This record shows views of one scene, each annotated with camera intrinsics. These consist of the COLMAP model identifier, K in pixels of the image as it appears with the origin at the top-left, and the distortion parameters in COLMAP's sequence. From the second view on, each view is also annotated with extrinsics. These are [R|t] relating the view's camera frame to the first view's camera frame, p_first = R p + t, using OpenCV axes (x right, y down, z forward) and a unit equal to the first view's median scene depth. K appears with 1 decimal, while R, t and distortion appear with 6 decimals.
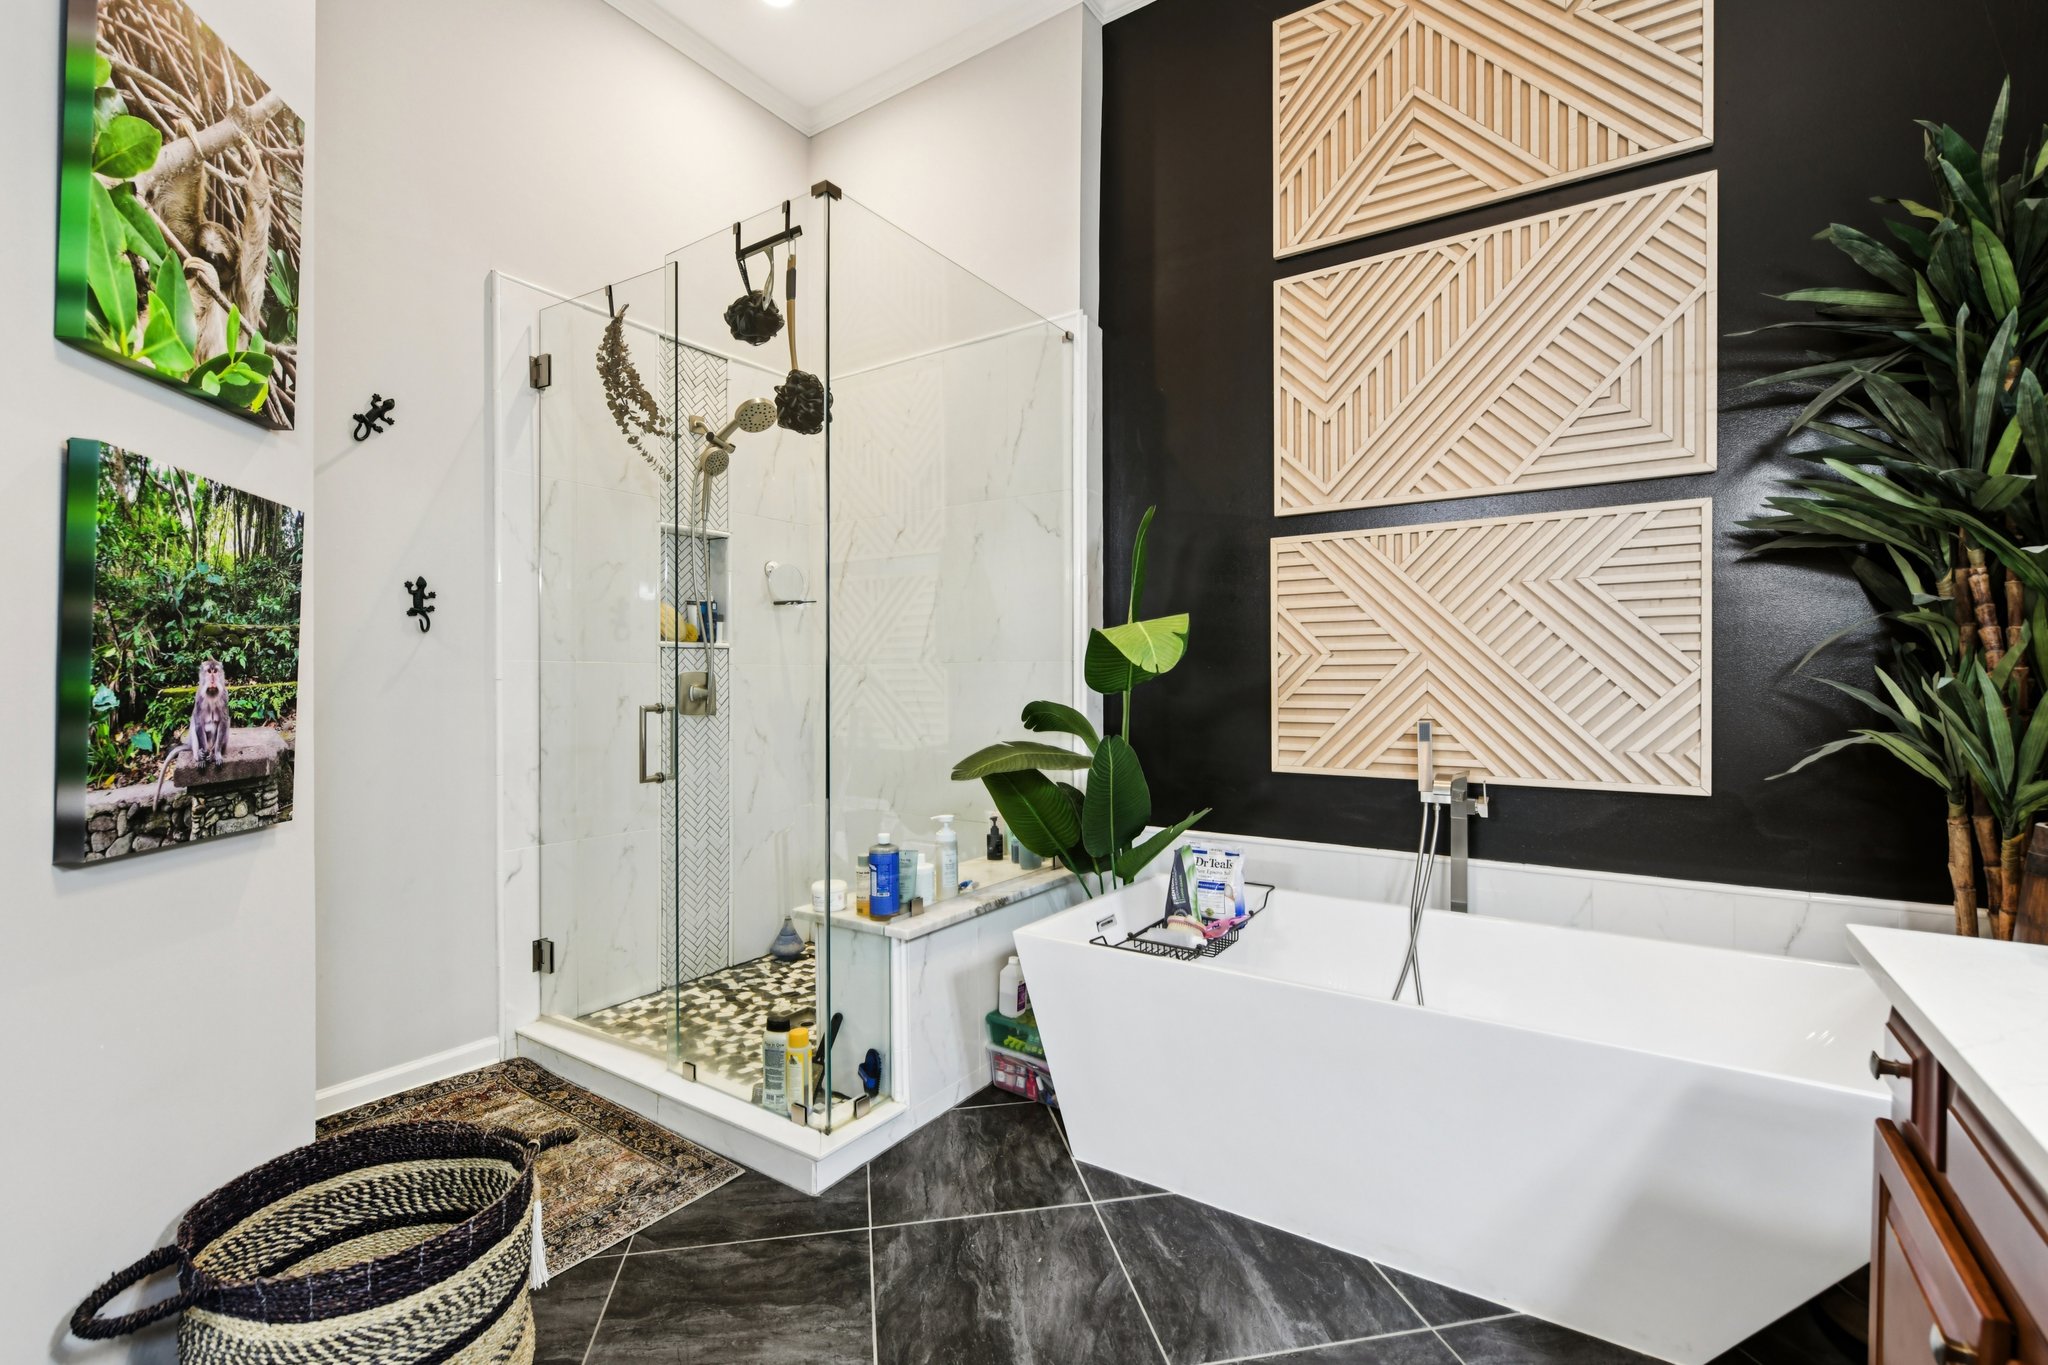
lens RADIAL K [[899.1, 0, 1022.9], [0, 899.1, 686.7], [0, 0, 1]] dist [-0.002242, -0.000636]
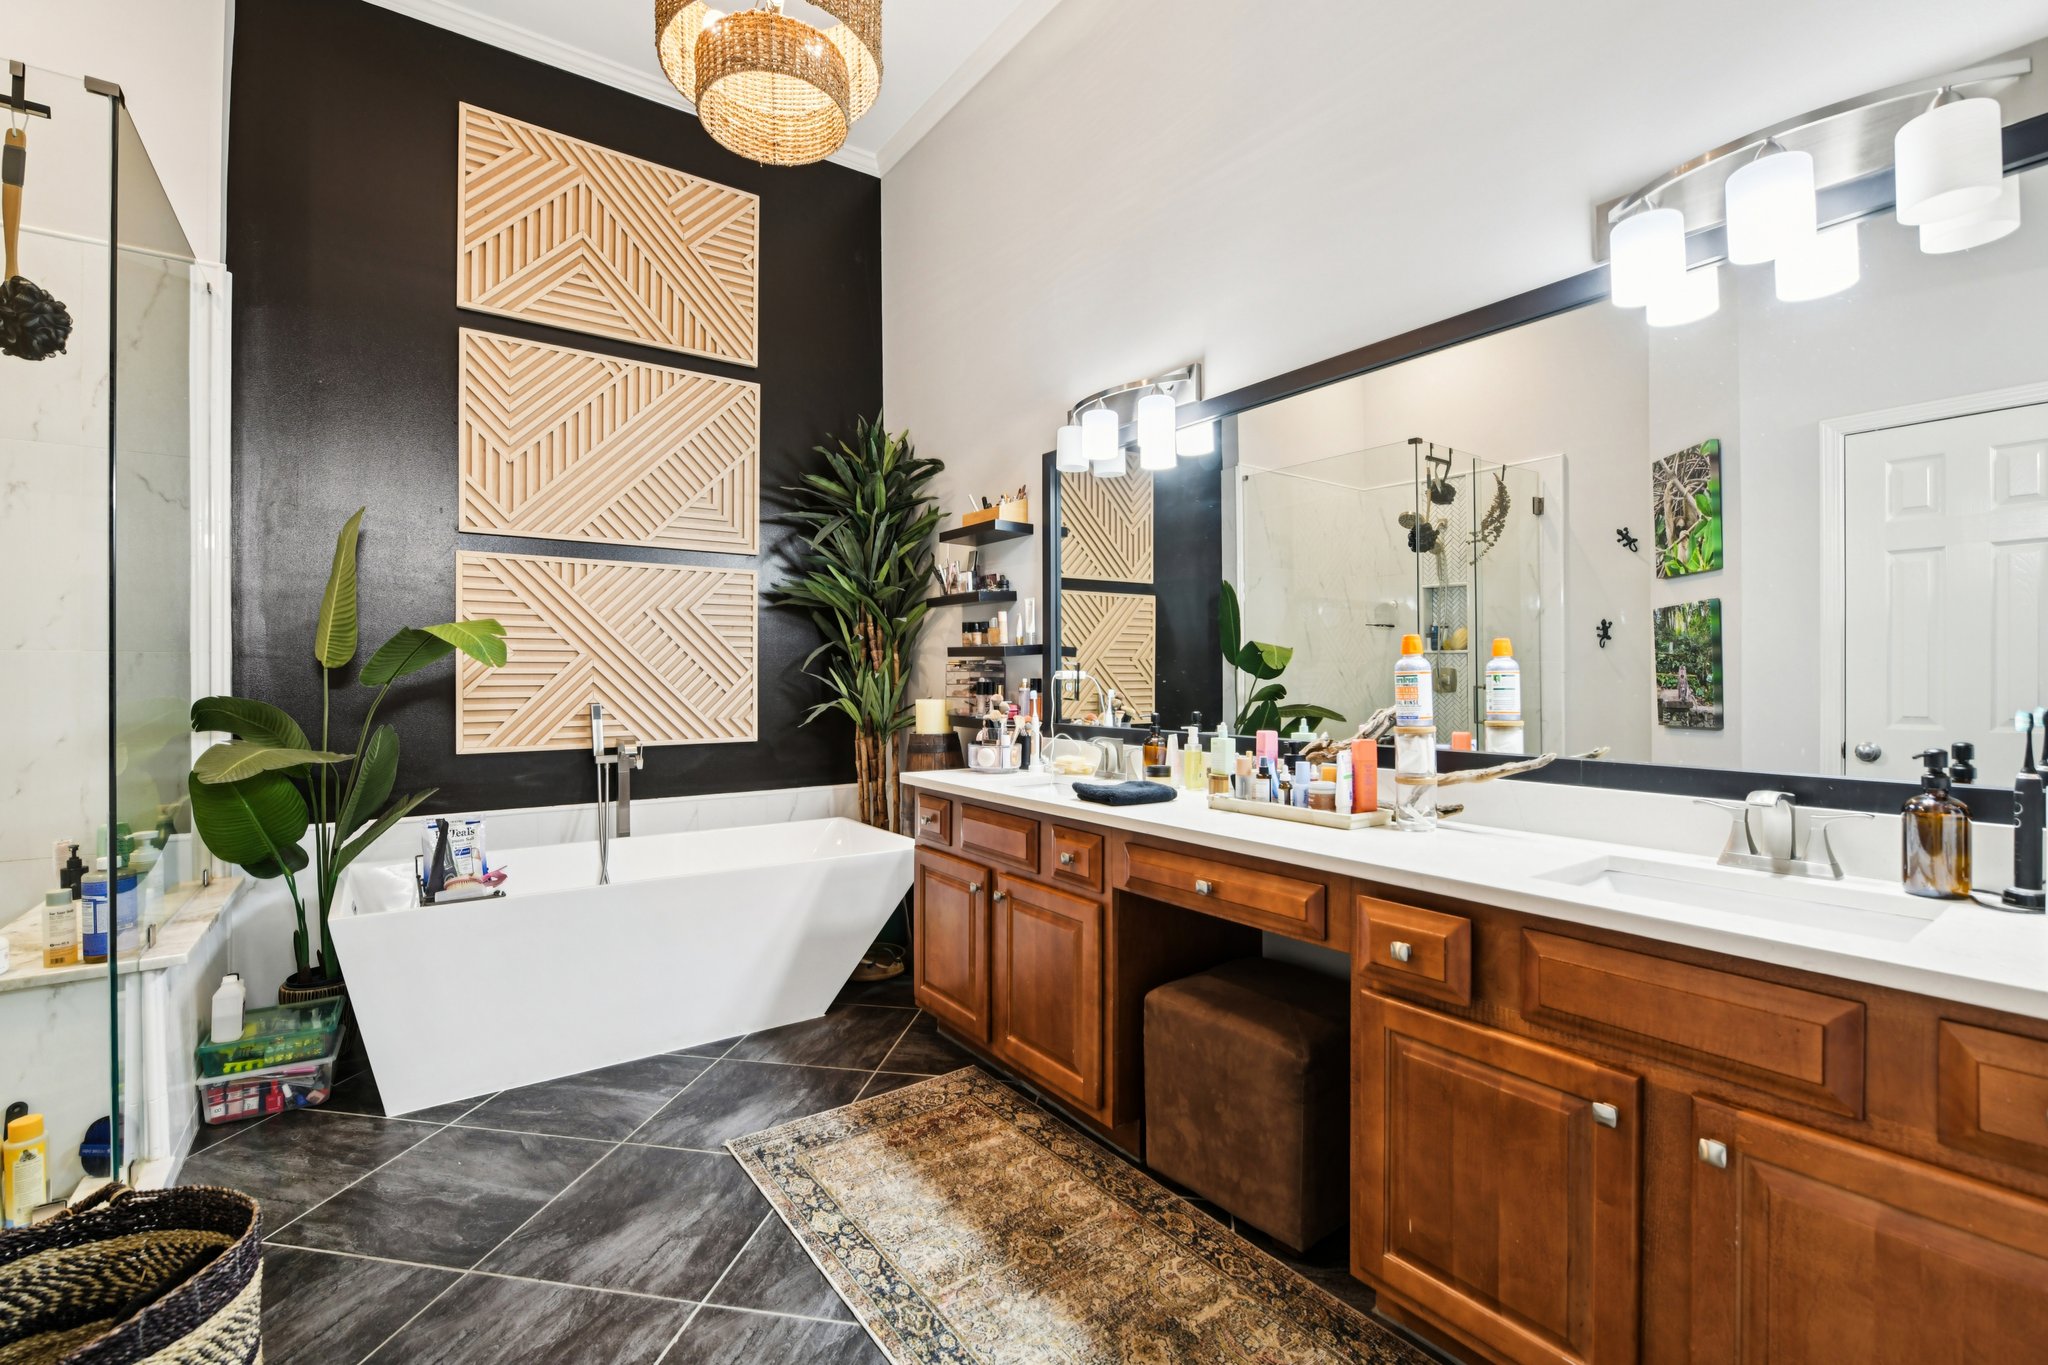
lens RADIAL K [[897.8, 0, 1024.0], [0, 897.8, 682.5], [0, 0, 1]] dist [0.000156, -0.000021]
pose [[0.347653, -0.006044, 0.937604, -0.622342], [0.005702, 0.999974, 0.004332, 0.002481], [-0.937606, 0.003840, 0.347678, -0.083924]]
